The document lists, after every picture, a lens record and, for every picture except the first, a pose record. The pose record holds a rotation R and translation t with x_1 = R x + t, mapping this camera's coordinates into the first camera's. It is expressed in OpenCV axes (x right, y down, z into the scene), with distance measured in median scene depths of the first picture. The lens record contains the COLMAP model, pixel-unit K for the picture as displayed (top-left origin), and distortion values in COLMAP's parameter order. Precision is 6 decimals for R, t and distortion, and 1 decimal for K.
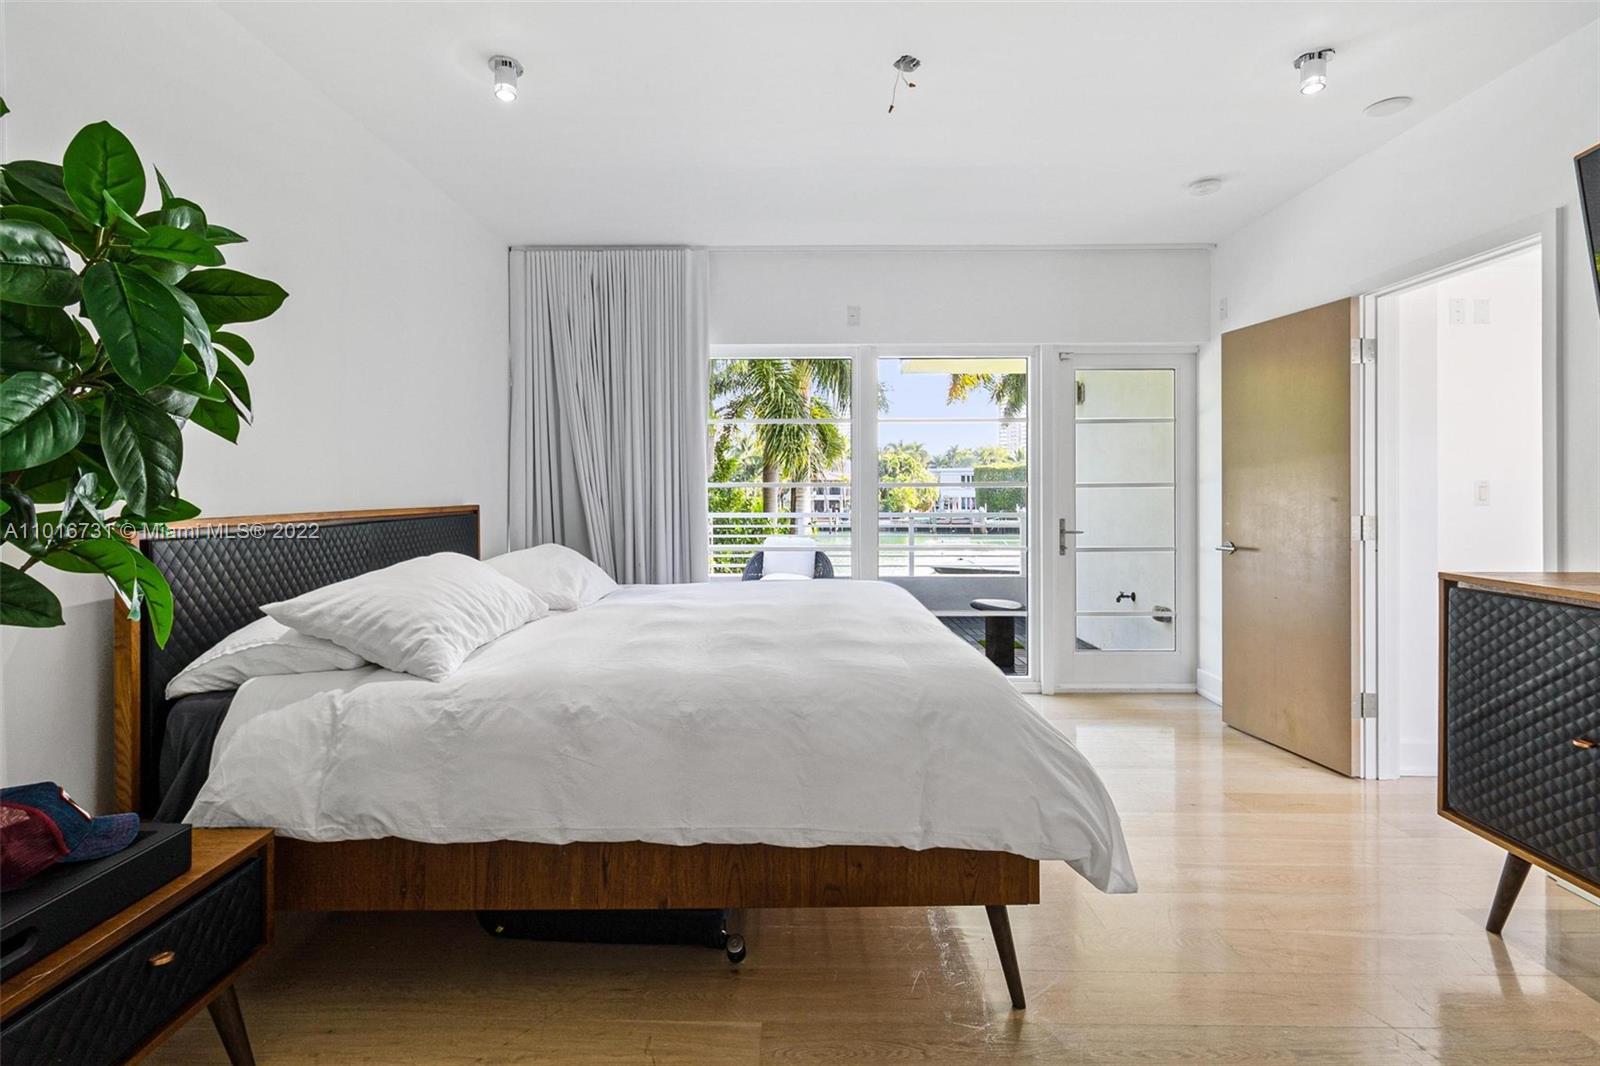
lens RADIAL K [[750.5, 0, 772.9], [0, 750.5, 512.0], [0, 0, 1]] dist [0.001459, 0.000246]
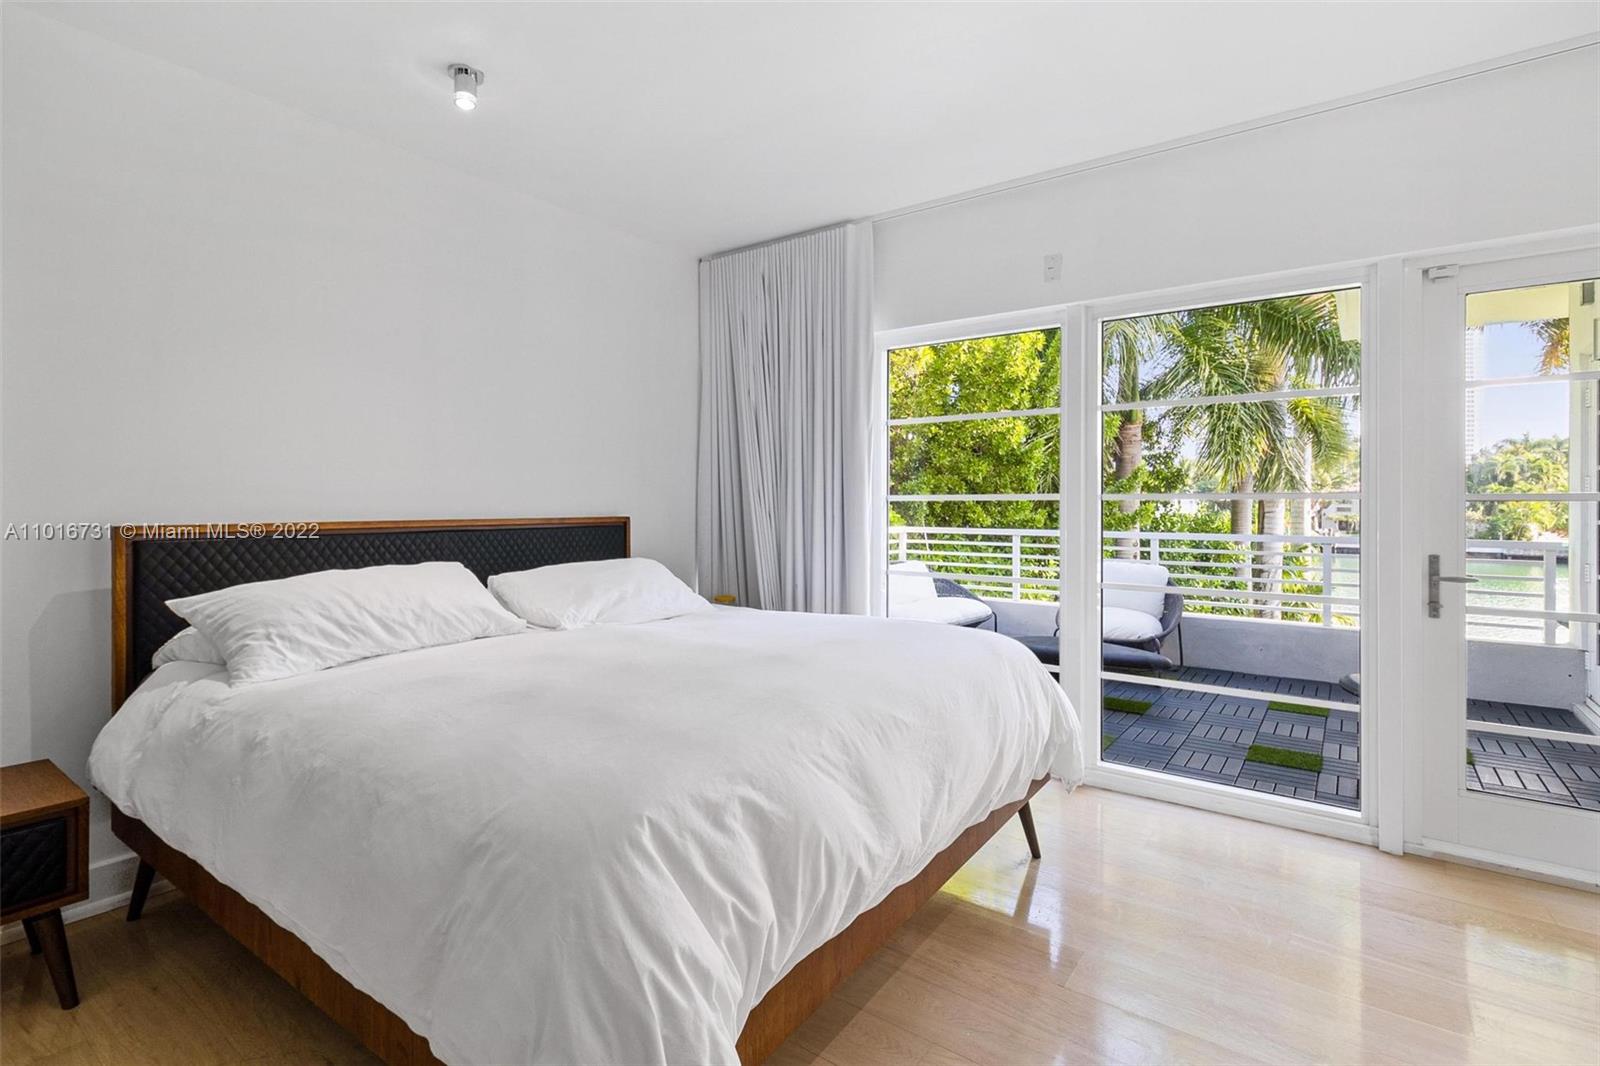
lens RADIAL K [[755.4, 0, 805.5], [0, 755.4, 519.5], [0, 0, 1]] dist [0.001395, 0.000011]
pose [[0.818061, 0.016903, -0.574883, 0.347275], [-0.020221, 0.999795, 0.000621, -0.009641], [0.574776, 0.011117, 0.818236, 0.261190]]
